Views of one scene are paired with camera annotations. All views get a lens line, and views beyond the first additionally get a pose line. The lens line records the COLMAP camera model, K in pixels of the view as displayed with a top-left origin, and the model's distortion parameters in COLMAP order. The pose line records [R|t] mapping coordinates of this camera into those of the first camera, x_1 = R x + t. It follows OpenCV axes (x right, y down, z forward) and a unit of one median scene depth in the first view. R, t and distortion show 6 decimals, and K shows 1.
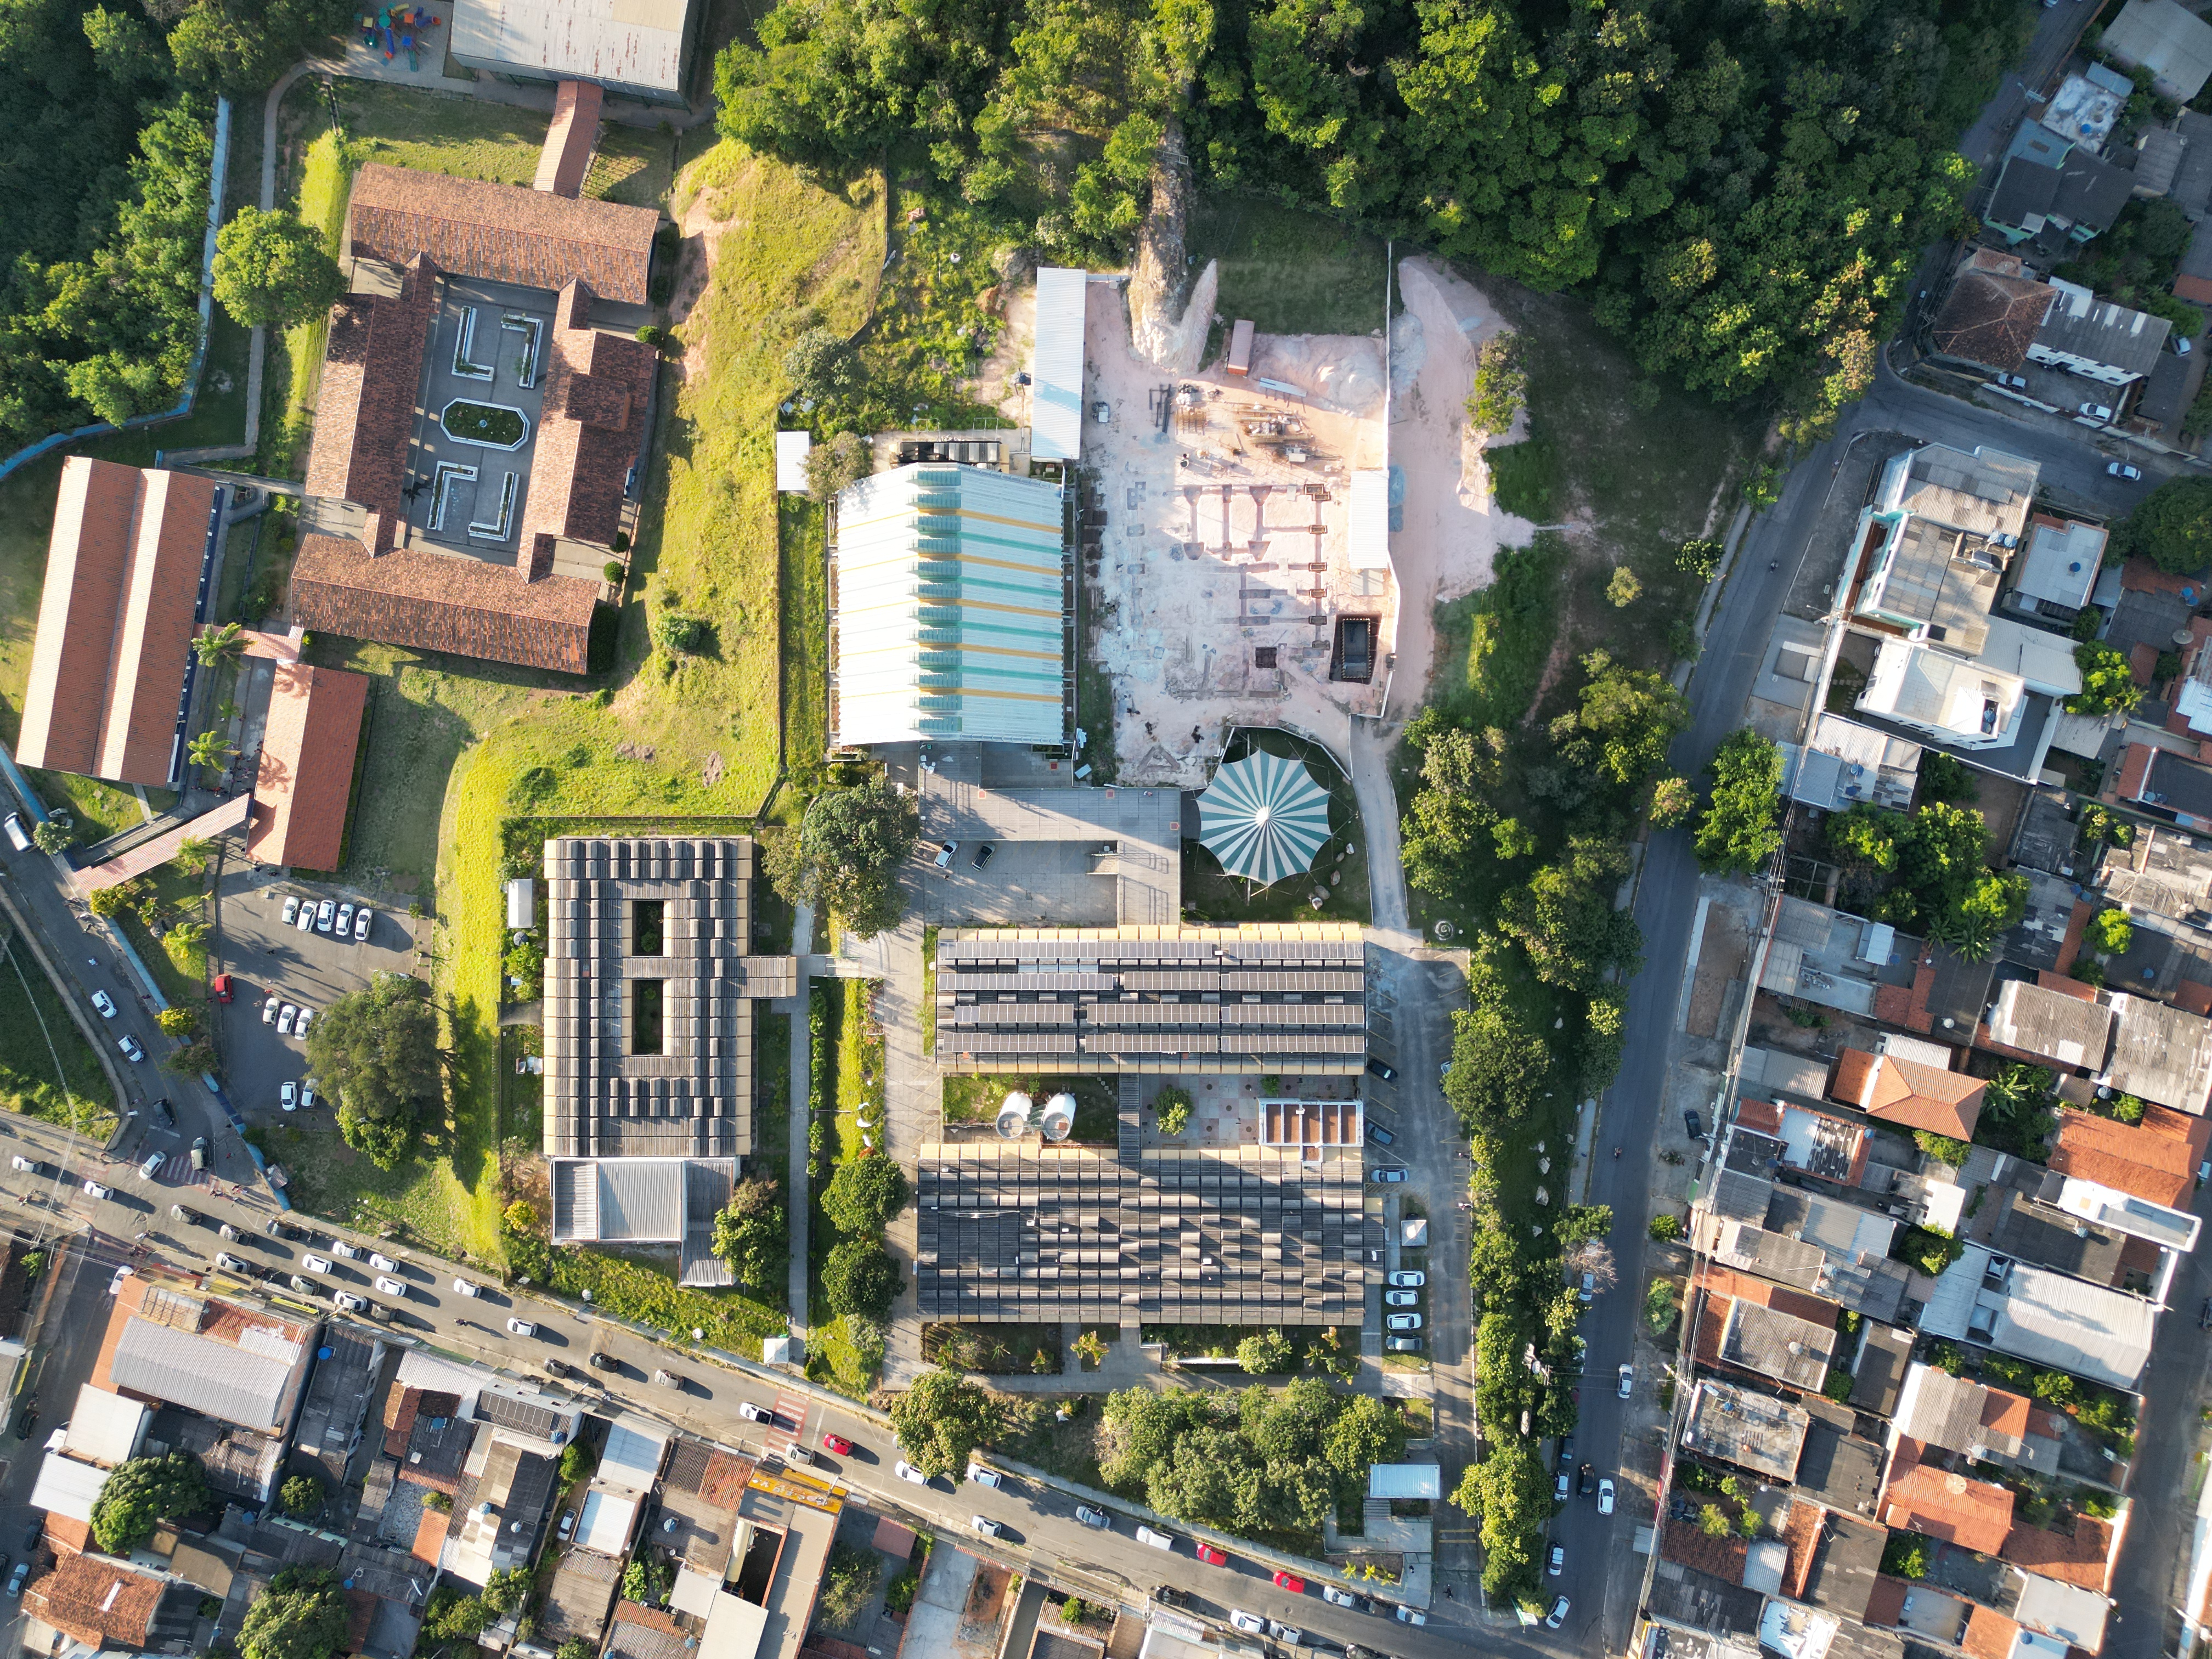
lens RADIAL K [[1535.6, 0, 1094.4], [0, 1535.6, 832.6], [0, 0, 1]] dist [0.079826, -0.063923]
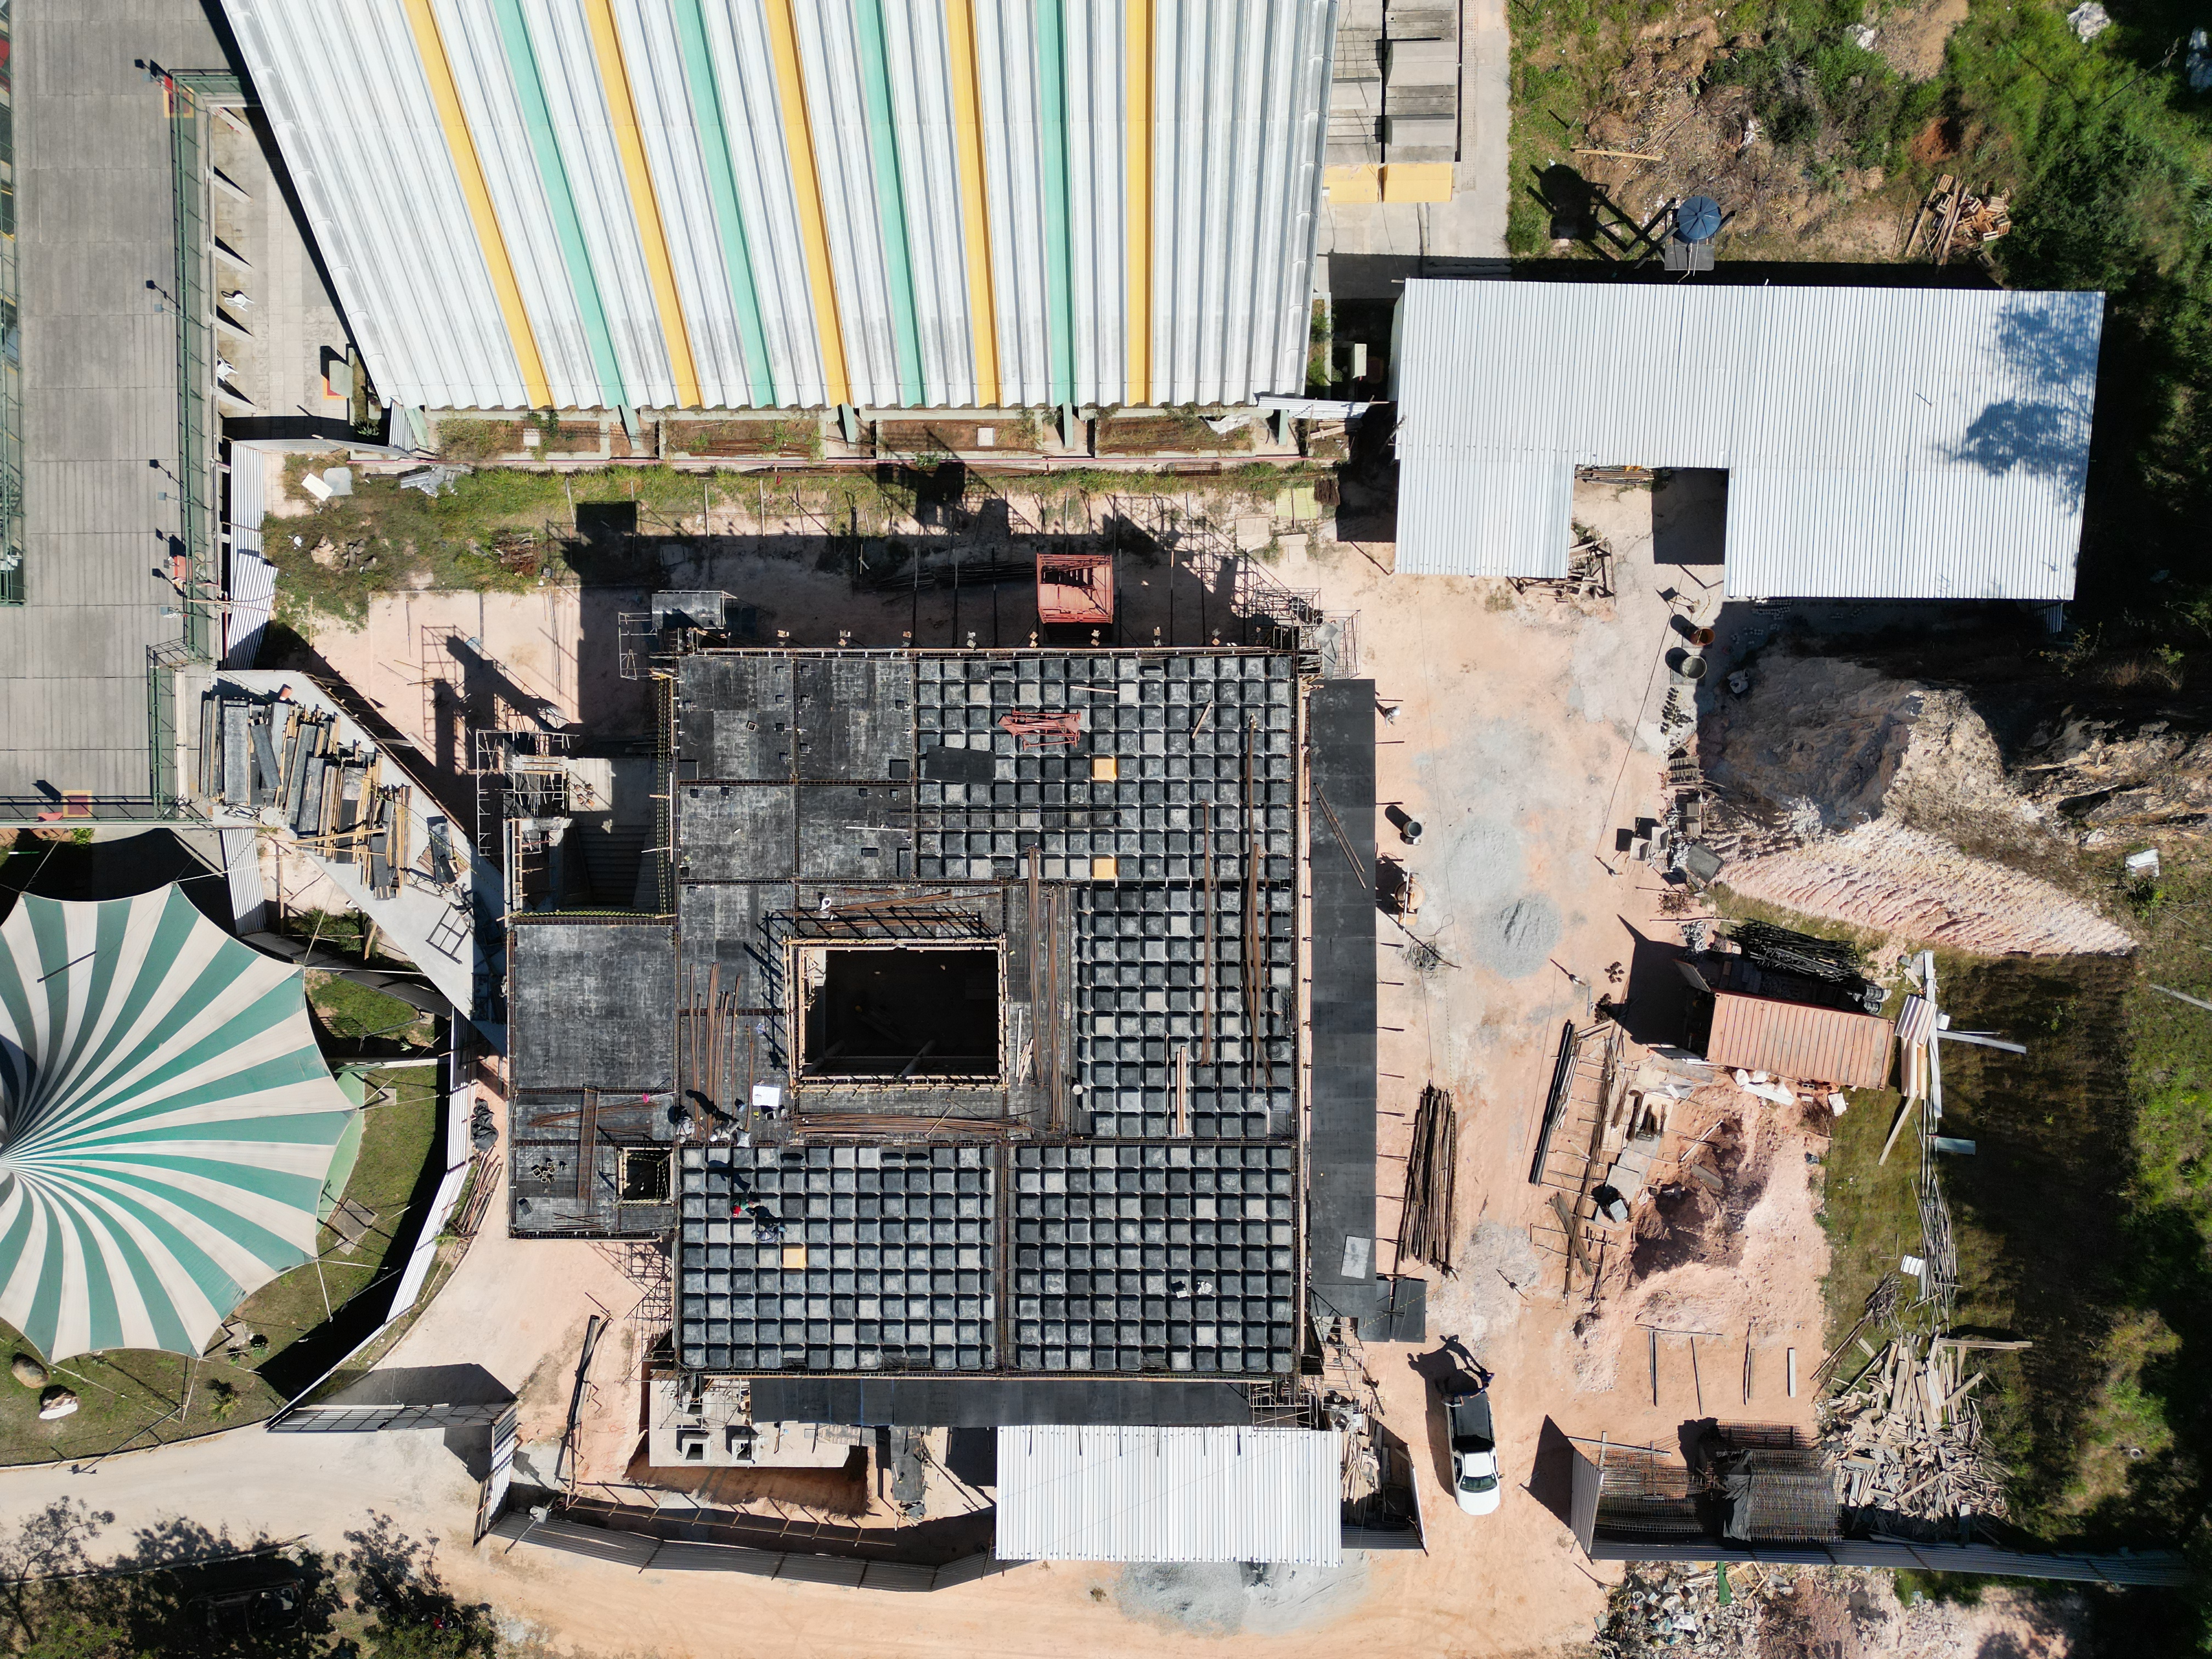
lens RADIAL K [[1535.6, 0, 1094.4], [0, 1535.6, 832.6], [0, 0, 1]] dist [0.079826, -0.063923]
pose [[0.002942, 0.998278, 0.058586, 0.040518], [-0.999648, 0.001392, 0.026479, -0.194167], [0.026352, -0.058643, 0.997931, 0.714245]]
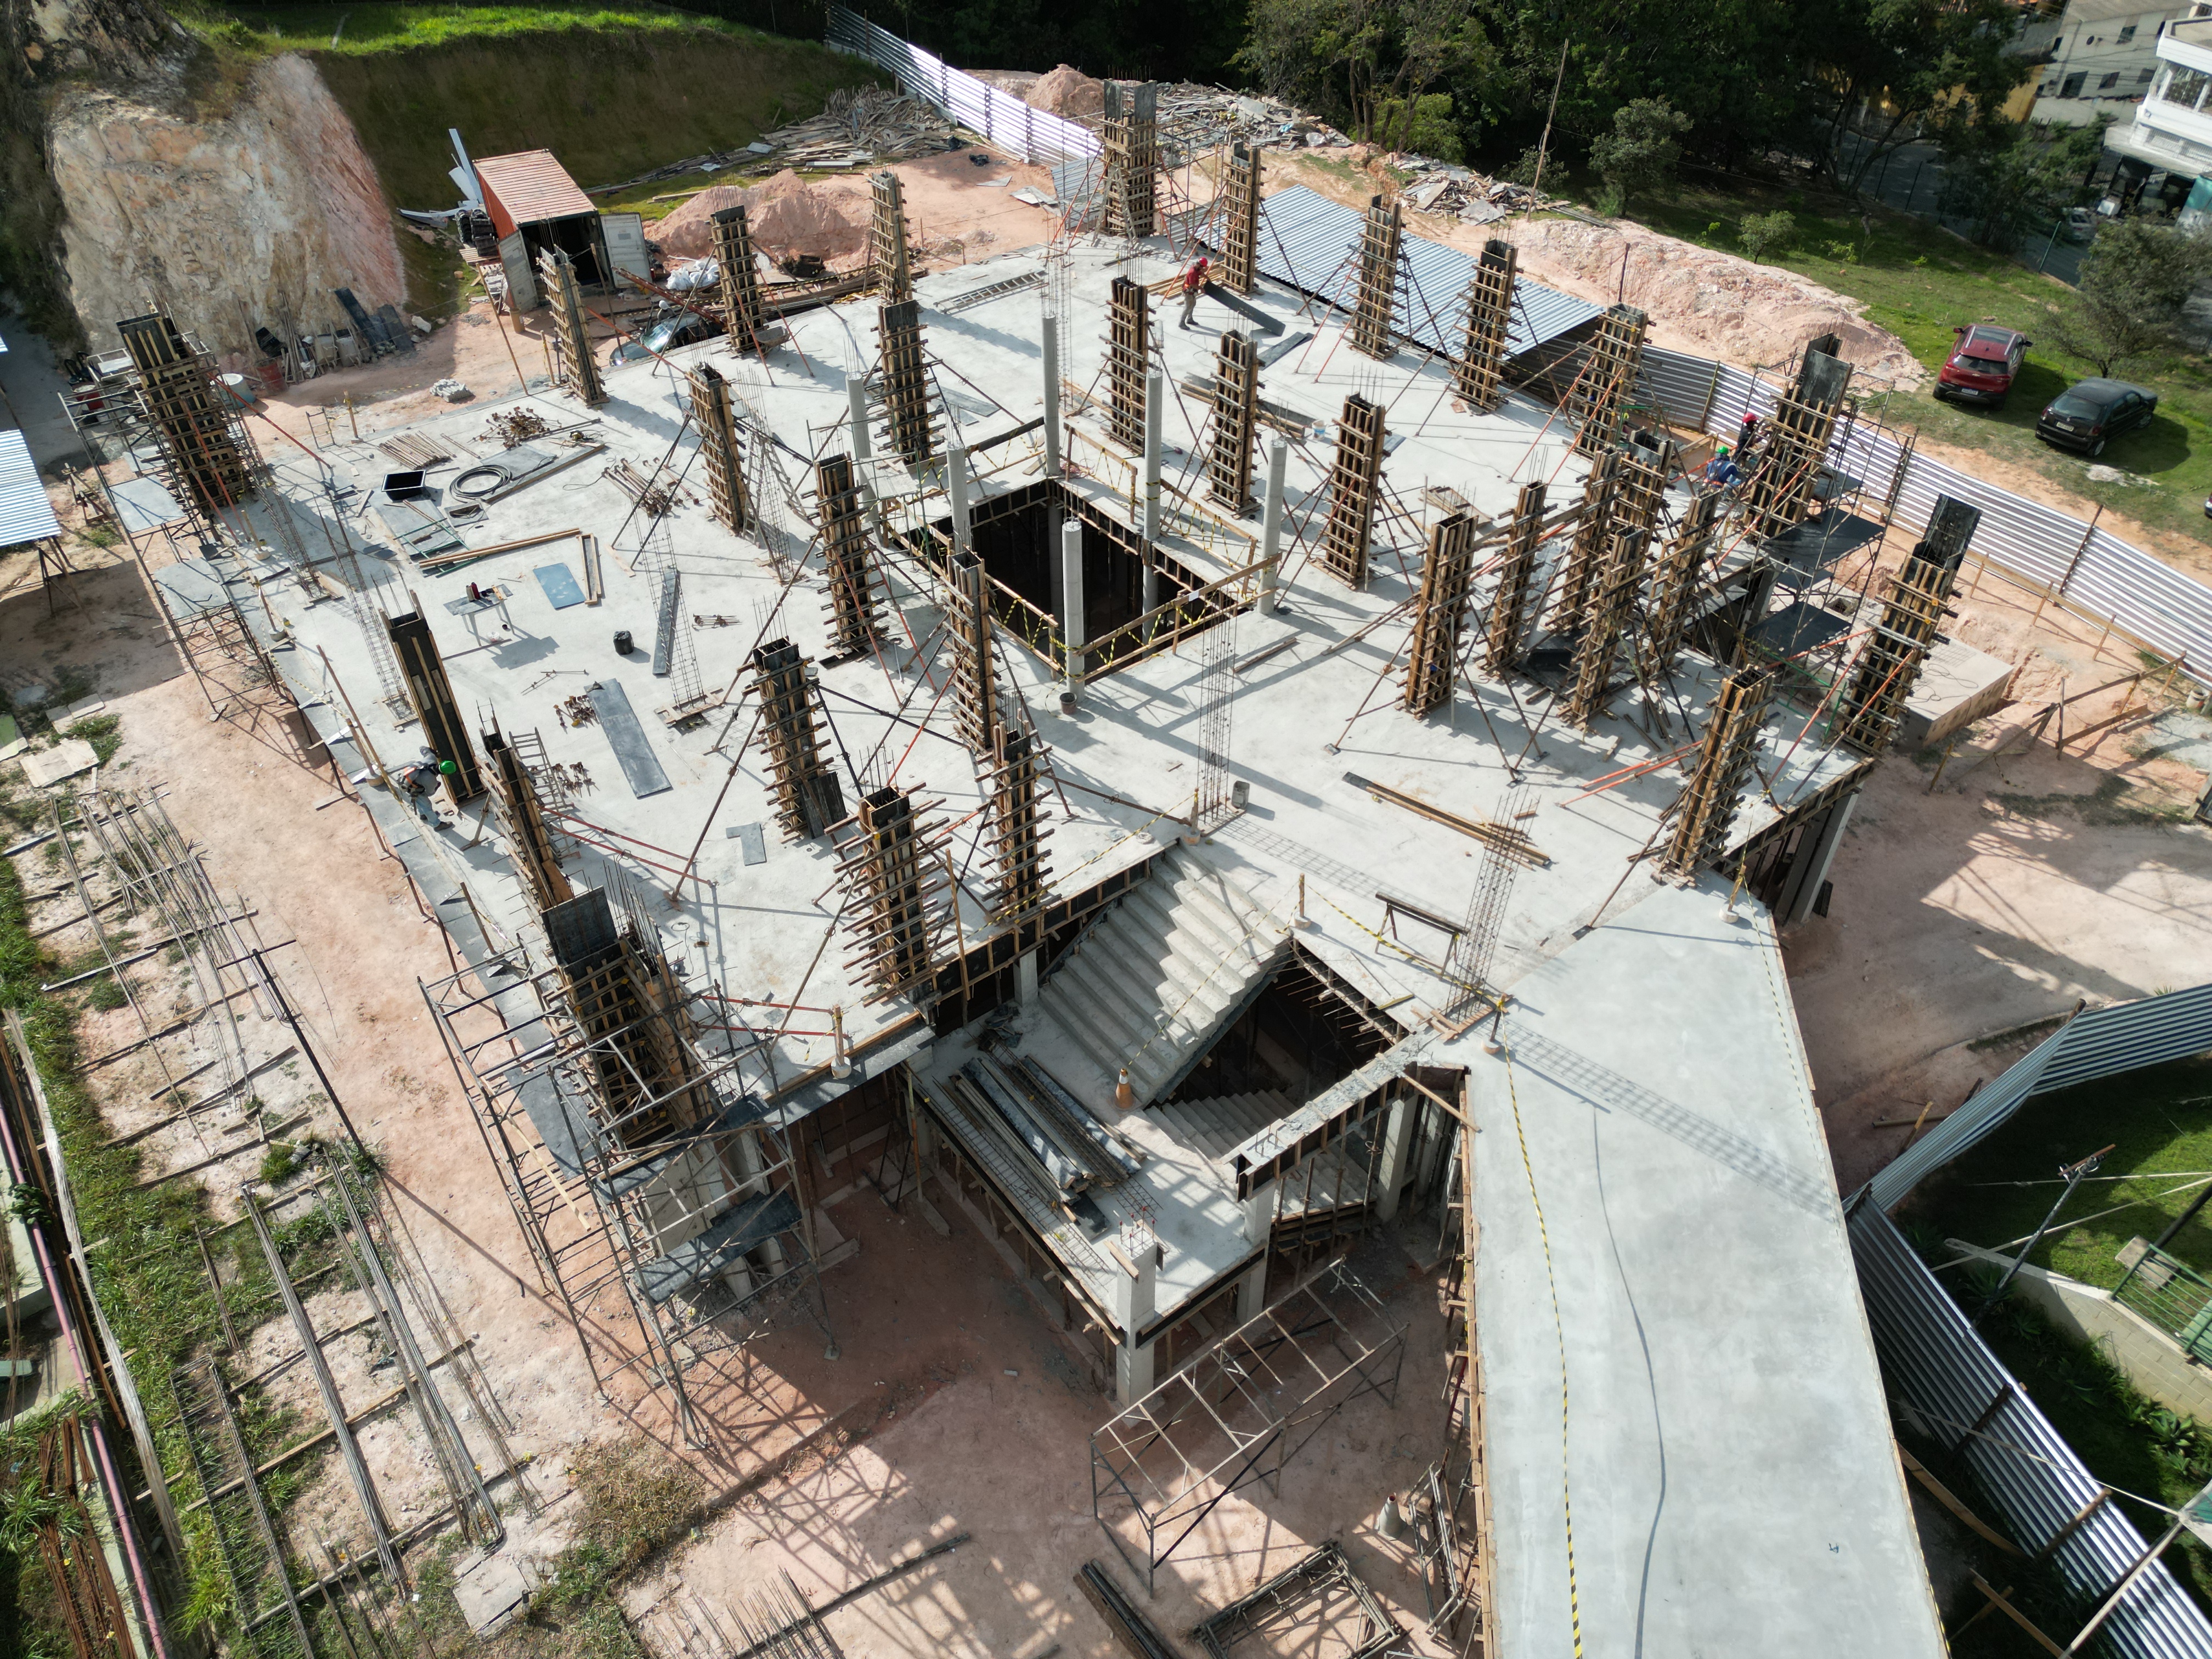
lens RADIAL K [[1535.6, 0, 1094.4], [0, 1535.6, 832.6], [0, 0, 1]] dist [0.079826, -0.063923]
pose [[0.794596, -0.366076, 0.484362, 0.005233], [0.606586, 0.512708, -0.607605, -0.048467], [-0.025907, 0.776608, 0.629452, 0.905590]]
